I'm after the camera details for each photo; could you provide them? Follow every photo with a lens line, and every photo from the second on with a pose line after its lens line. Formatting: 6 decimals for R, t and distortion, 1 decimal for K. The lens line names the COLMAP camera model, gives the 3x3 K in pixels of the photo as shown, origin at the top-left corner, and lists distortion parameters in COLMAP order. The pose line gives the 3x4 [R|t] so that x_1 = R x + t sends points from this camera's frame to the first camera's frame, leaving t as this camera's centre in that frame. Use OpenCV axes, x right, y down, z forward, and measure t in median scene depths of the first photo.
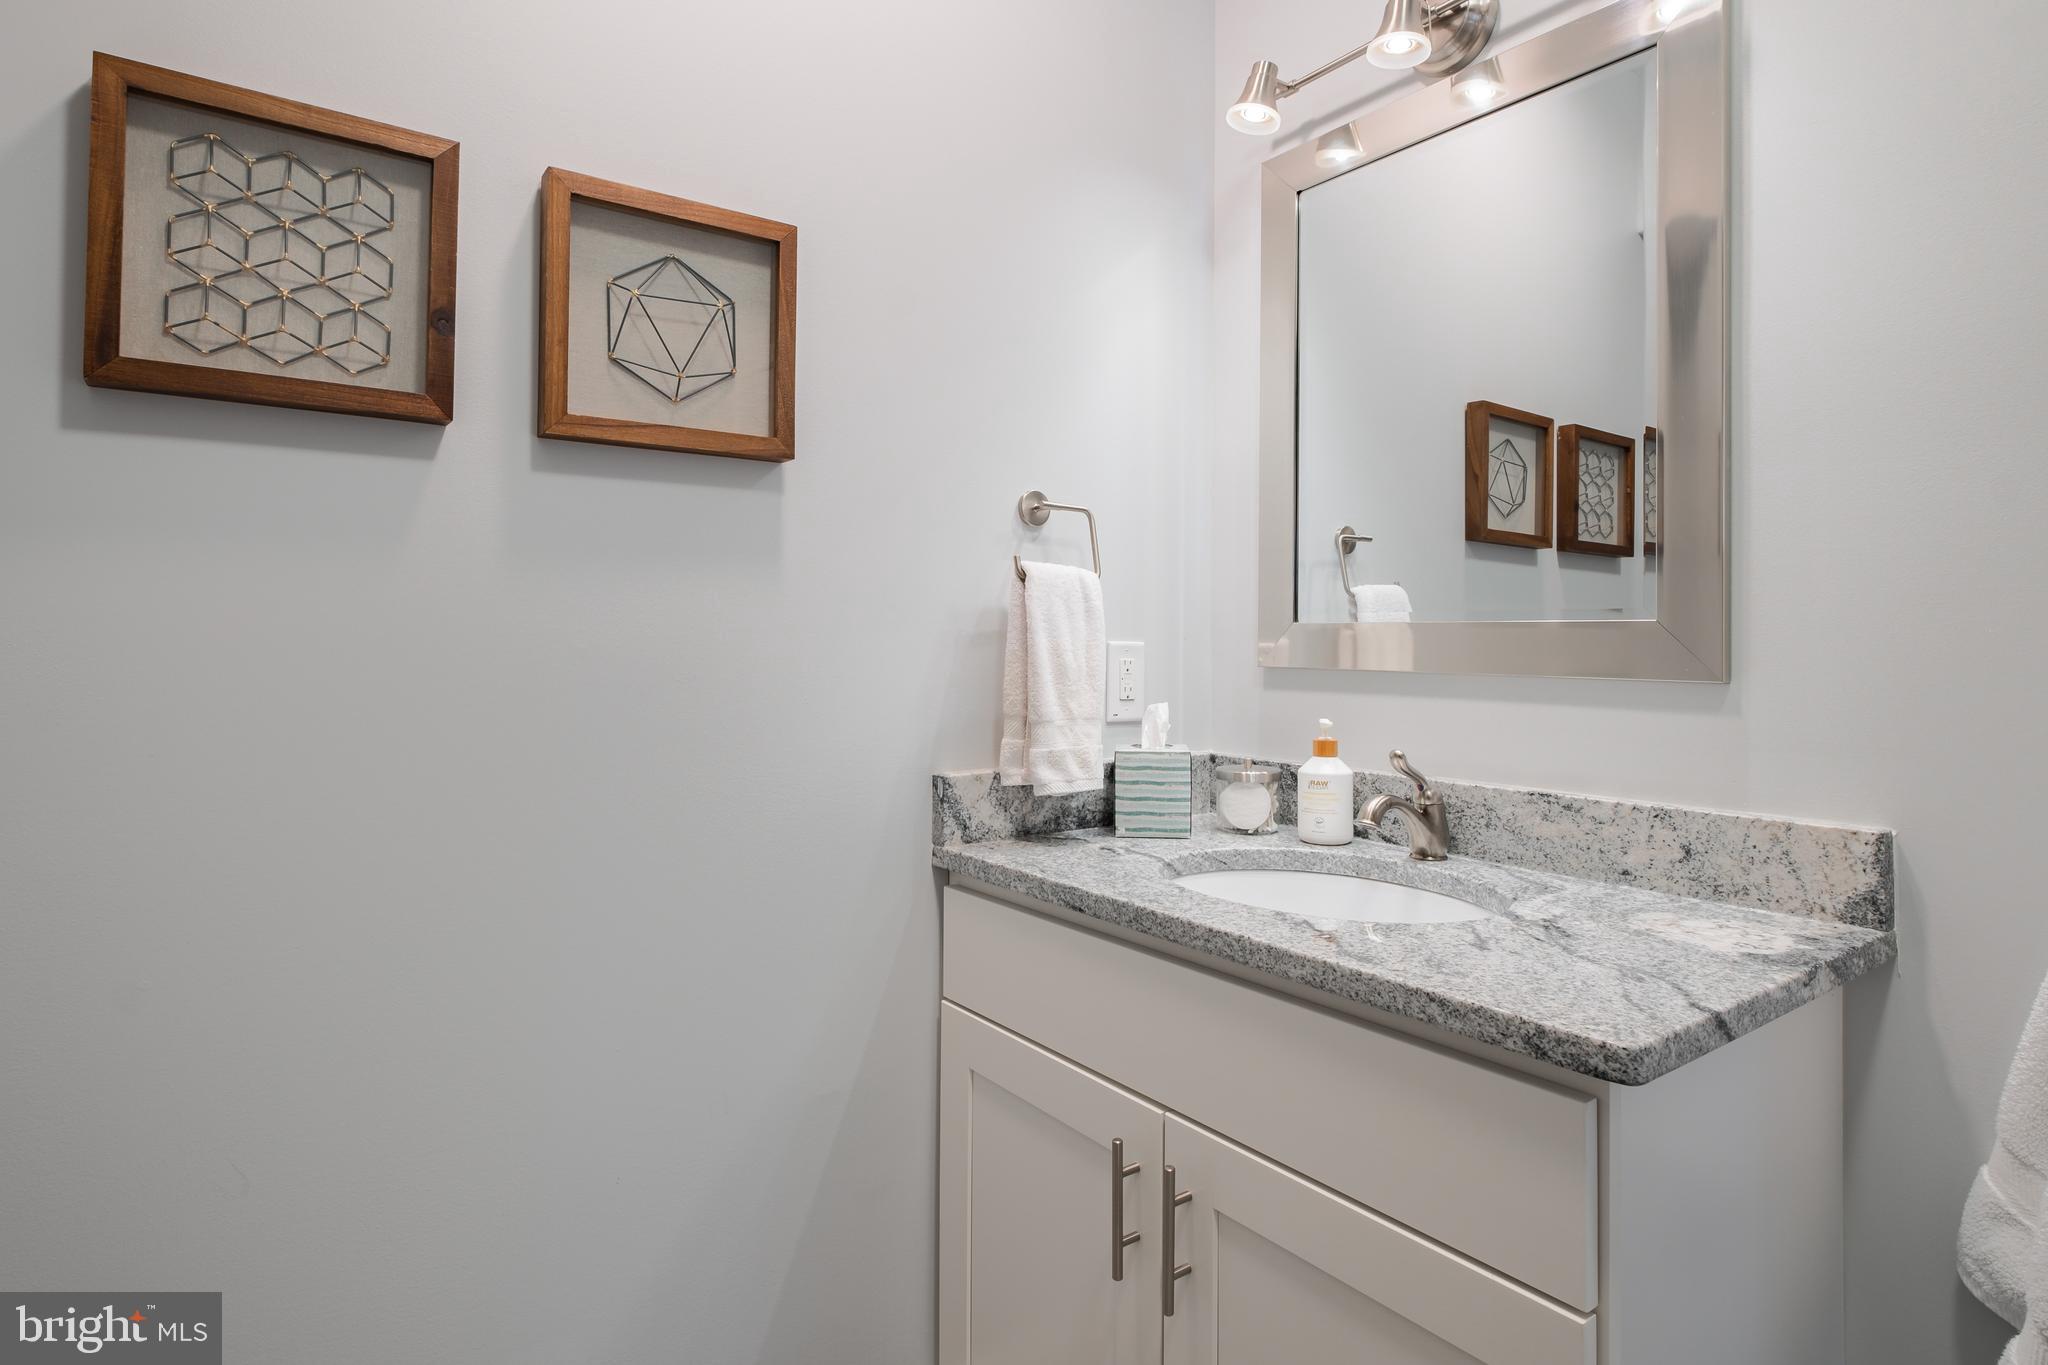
lens RADIAL K [[1104.5, 0, 1015.9], [0, 1104.5, 626.6], [0, 0, 1]] dist [0.001012, -0.000793]
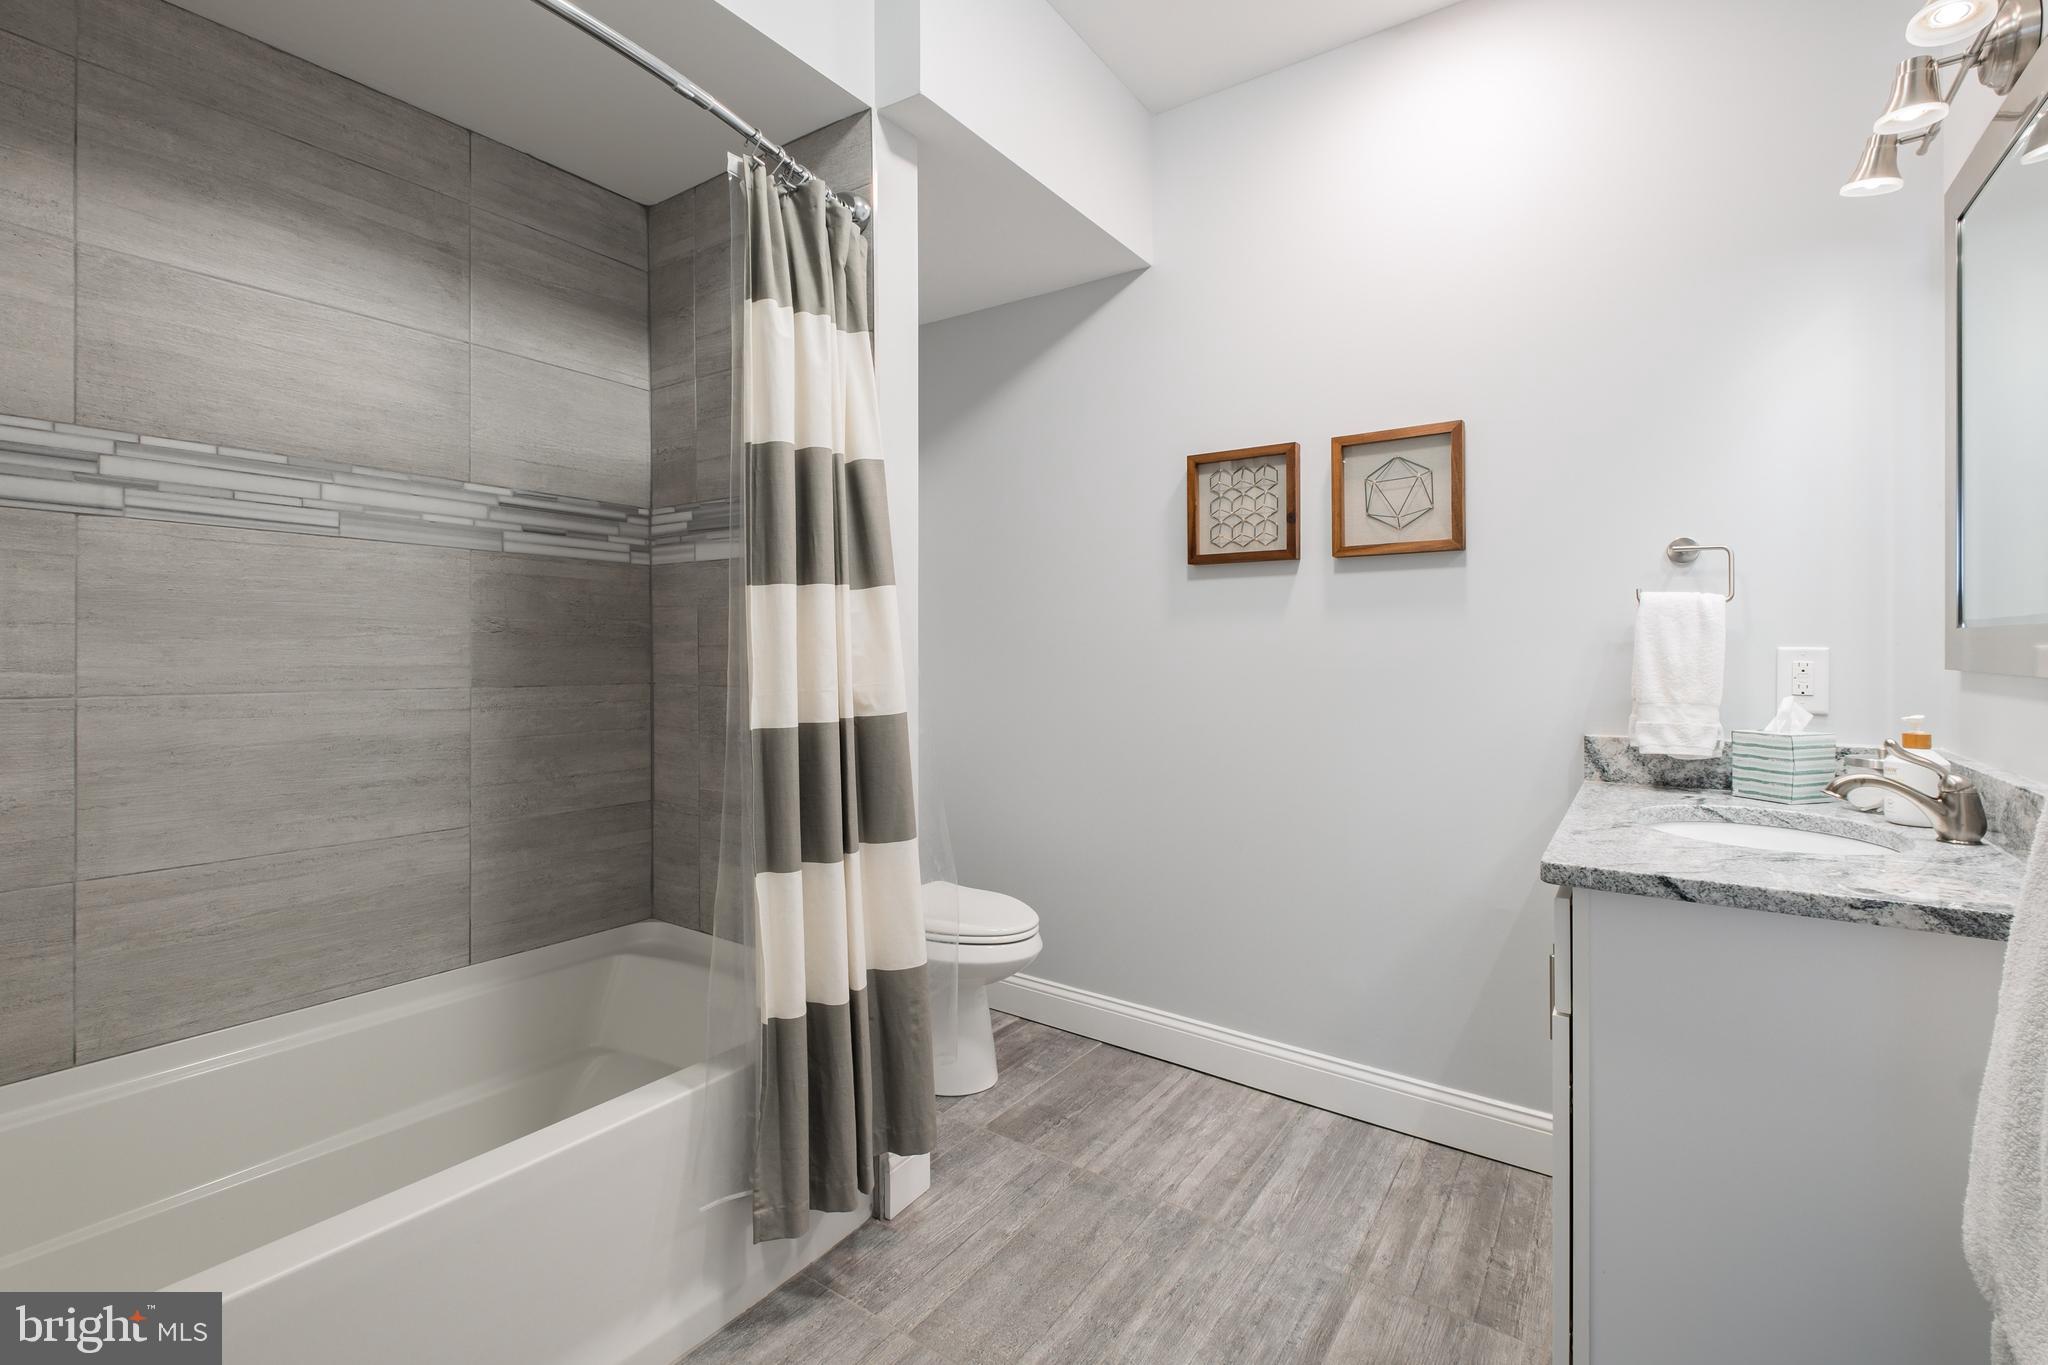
lens RADIAL K [[897.1, 0, 1019.9], [0, 897.1, 663.3], [0, 0, 1]] dist [0.005569, -0.005428]
pose [[0.326790, 0.007573, -0.945067, 0.915534], [0.017992, 0.999737, 0.014232, 0.002140], [0.944926, -0.021654, 0.326567, -0.166840]]
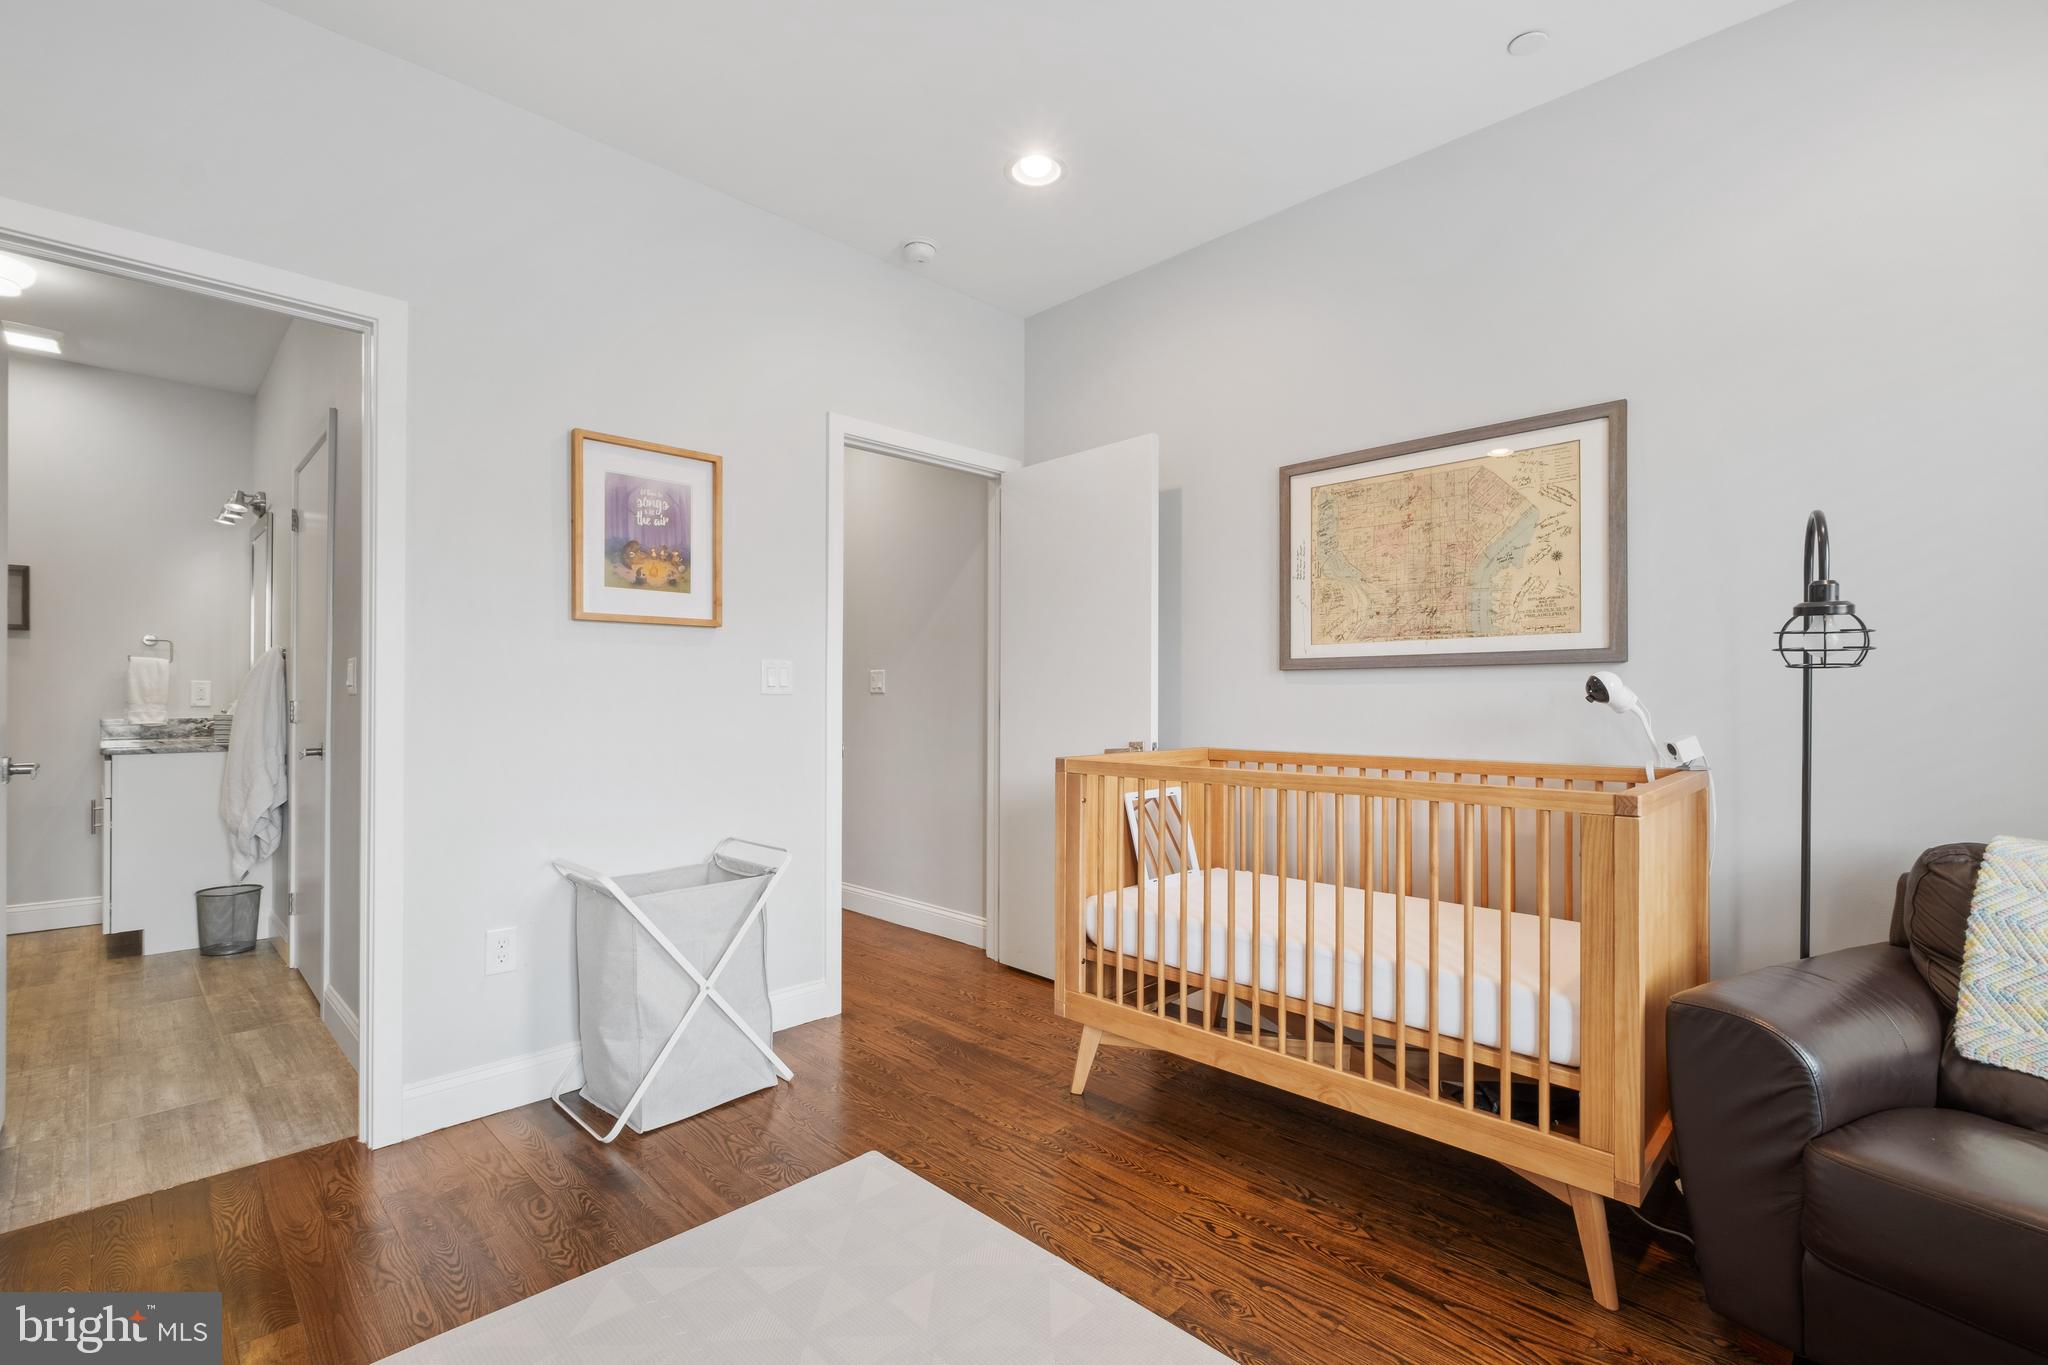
lens RADIAL K [[897.1, 0, 1024.1], [0, 897.1, 702.1], [0, 0, 1]] dist [0.005569, -0.005428]
pose [[0.985994, 0.003097, 0.166752, 2.439549], [-0.006029, 0.999836, 0.017080, 0.017507], [-0.166672, -0.017846, 0.985851, -2.366411]]
